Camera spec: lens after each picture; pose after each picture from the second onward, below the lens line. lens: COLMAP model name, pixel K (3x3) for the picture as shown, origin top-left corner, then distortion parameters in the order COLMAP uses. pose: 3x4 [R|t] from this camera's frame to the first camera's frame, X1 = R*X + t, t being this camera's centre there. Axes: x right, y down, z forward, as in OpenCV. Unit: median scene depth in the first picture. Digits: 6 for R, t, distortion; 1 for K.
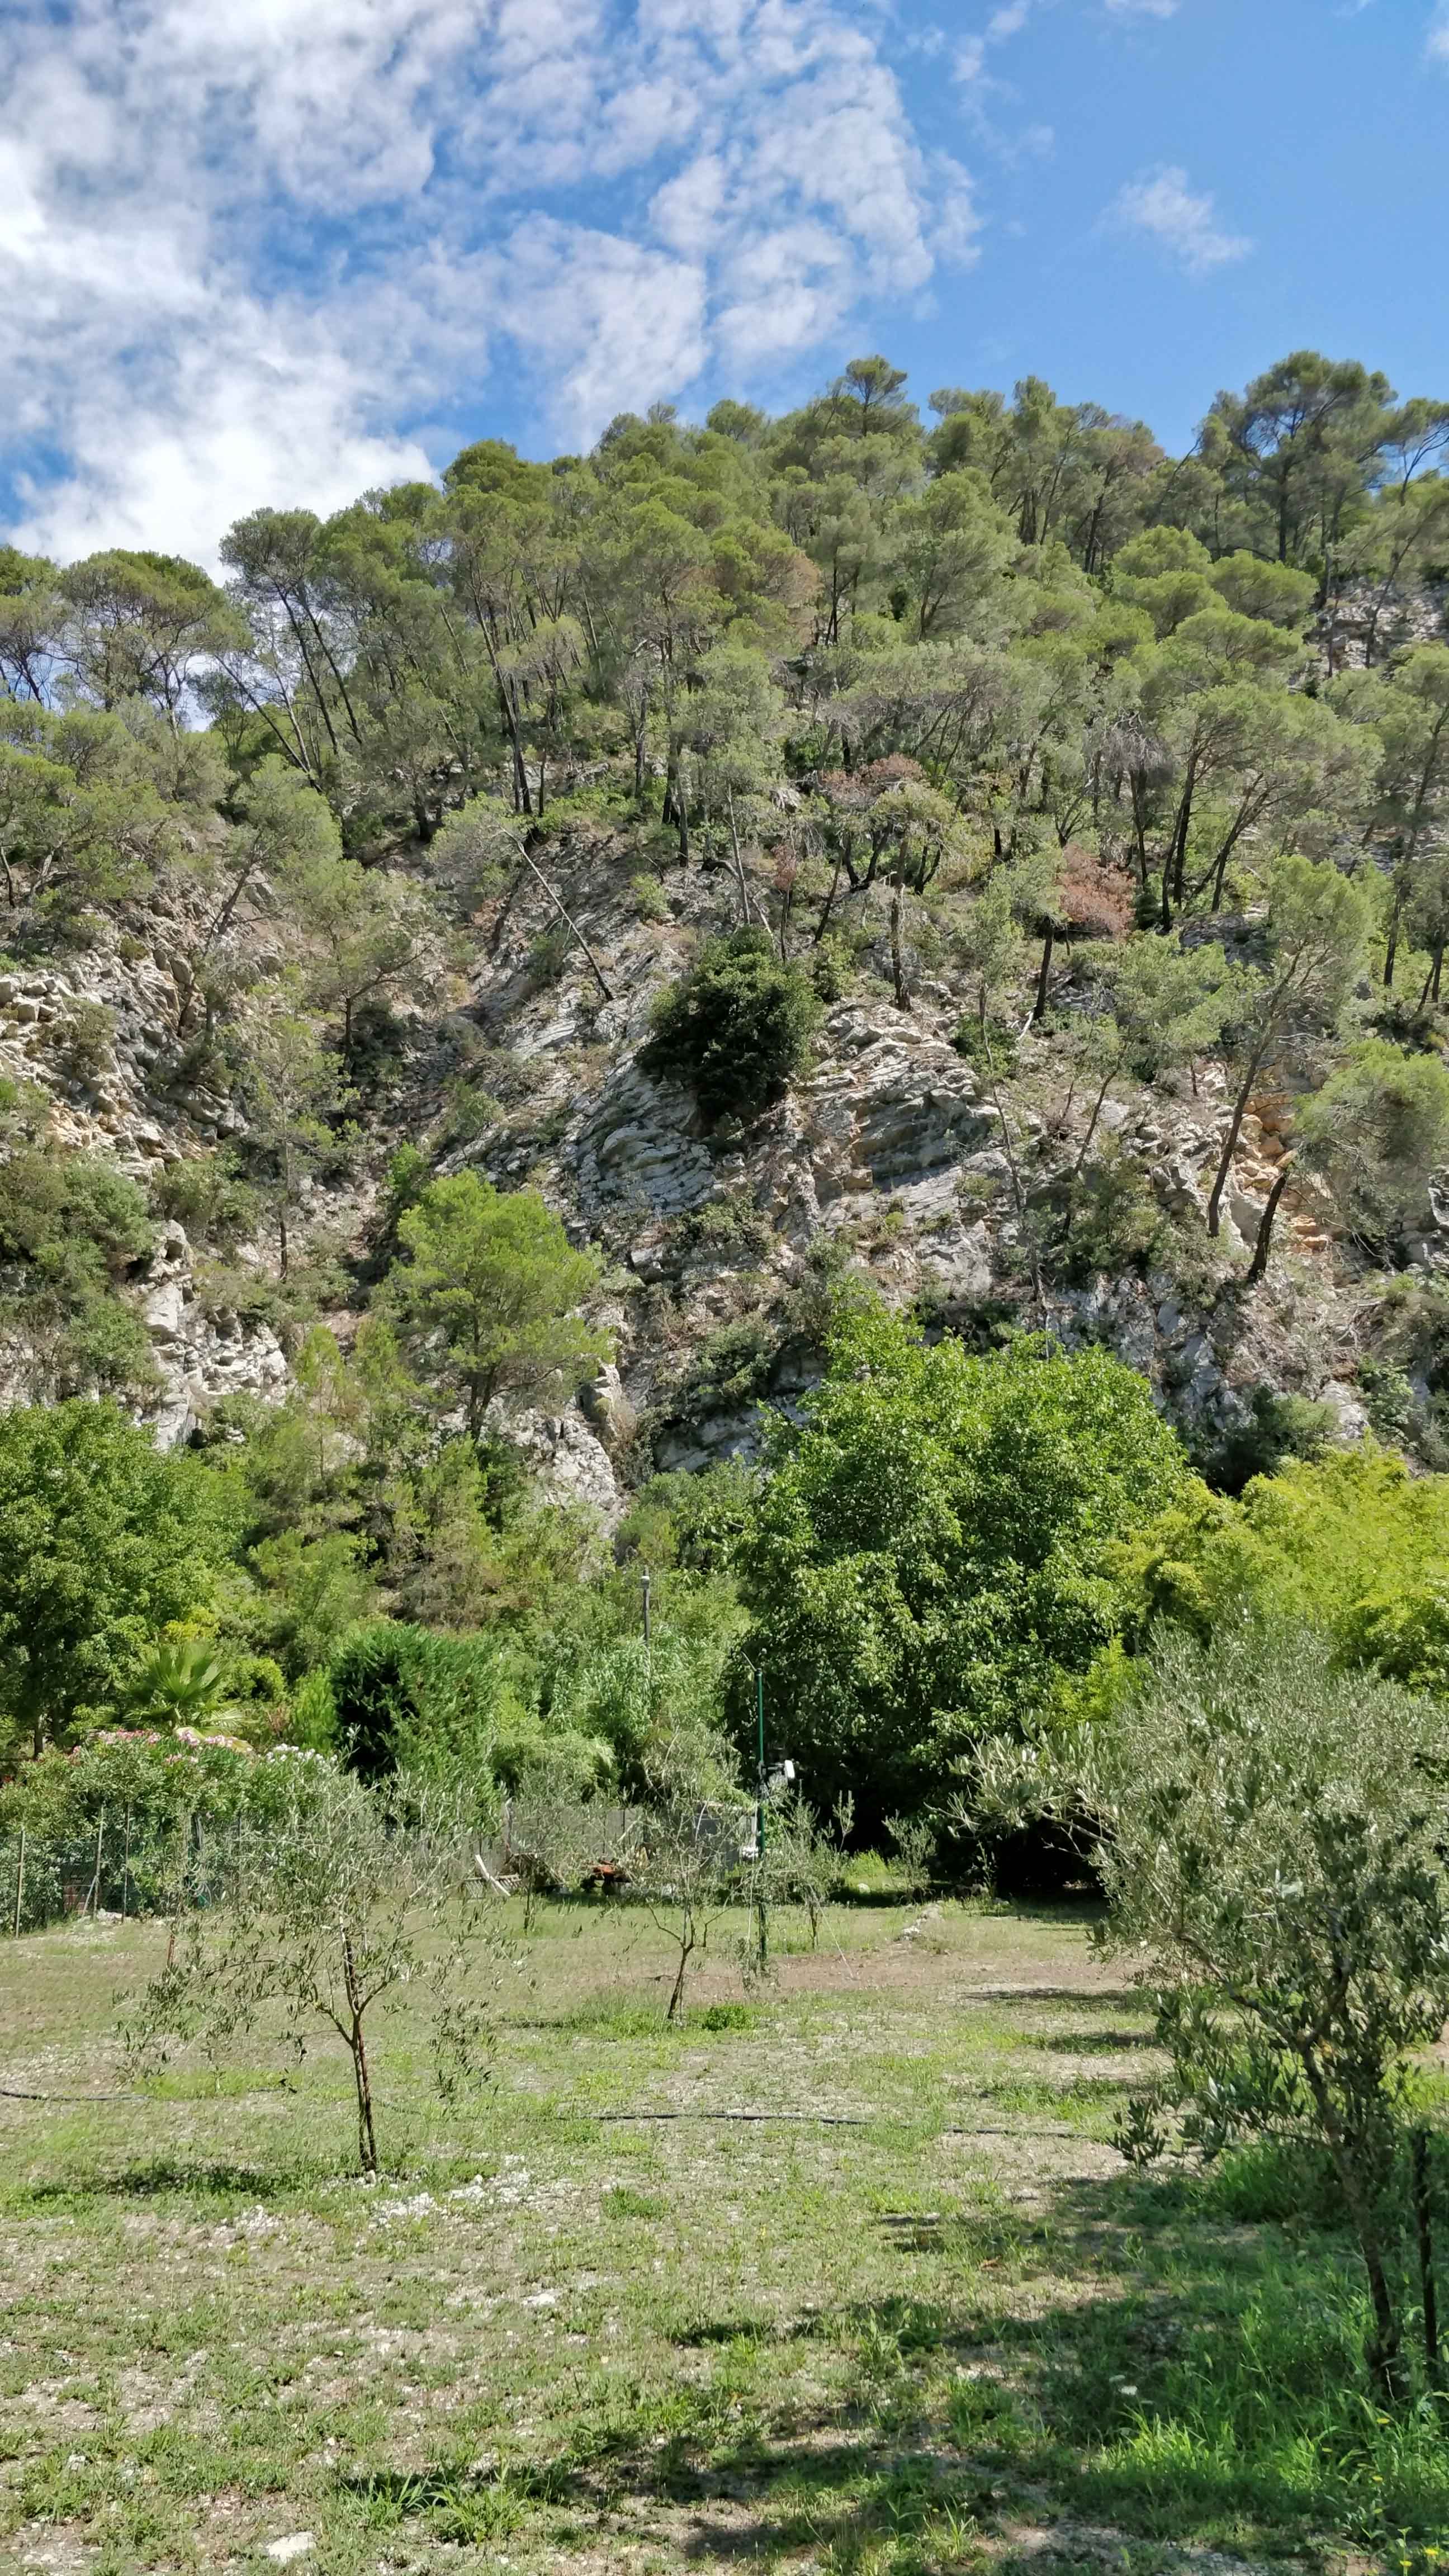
lens RADIAL K [[2187.7, 0, 694.3], [0, 2187.7, 1334.3], [0, 0, 1]] dist [0.119810, -0.004342]
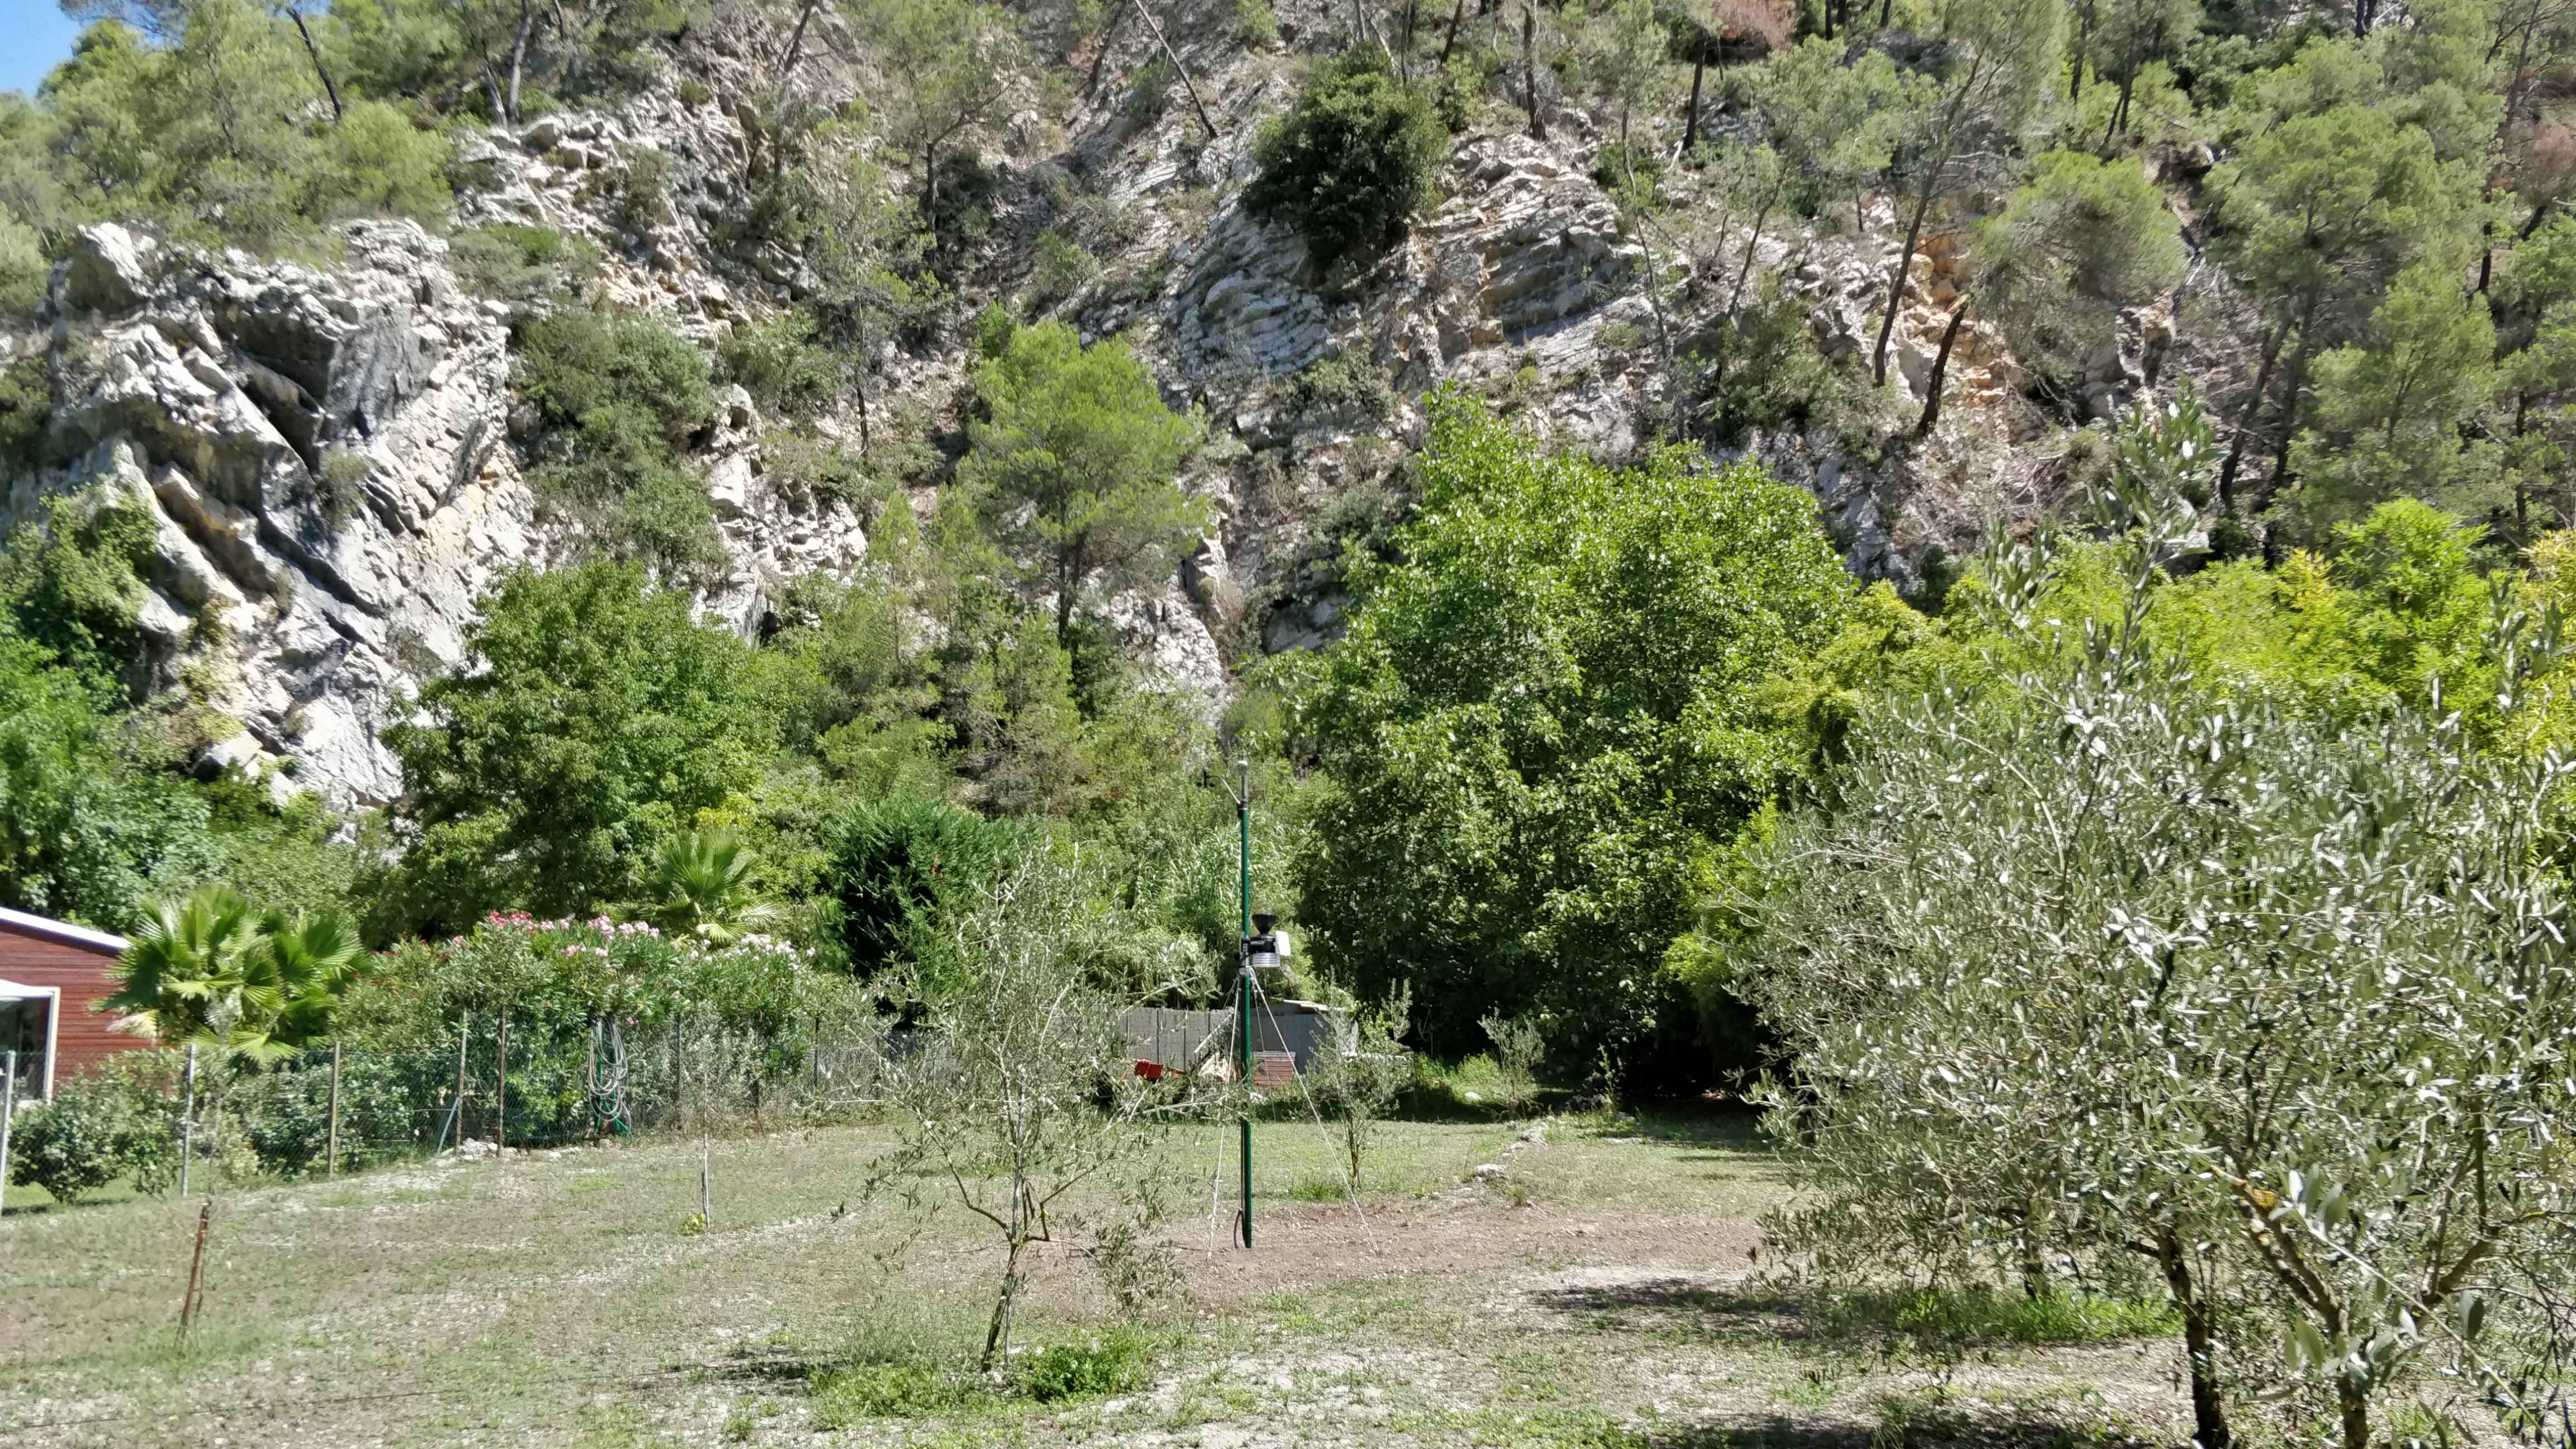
lens RADIAL K [[2126.2, 0, 1285.7], [0, 2126.2, 826.2], [0, 0, 1]] dist [0.002689, -0.007920]
pose [[0.999502, -0.006030, -0.030982, 0.017990], [0.009811, 0.992314, 0.123360, 0.023259], [0.030000, -0.123602, 0.991878, 0.103445]]
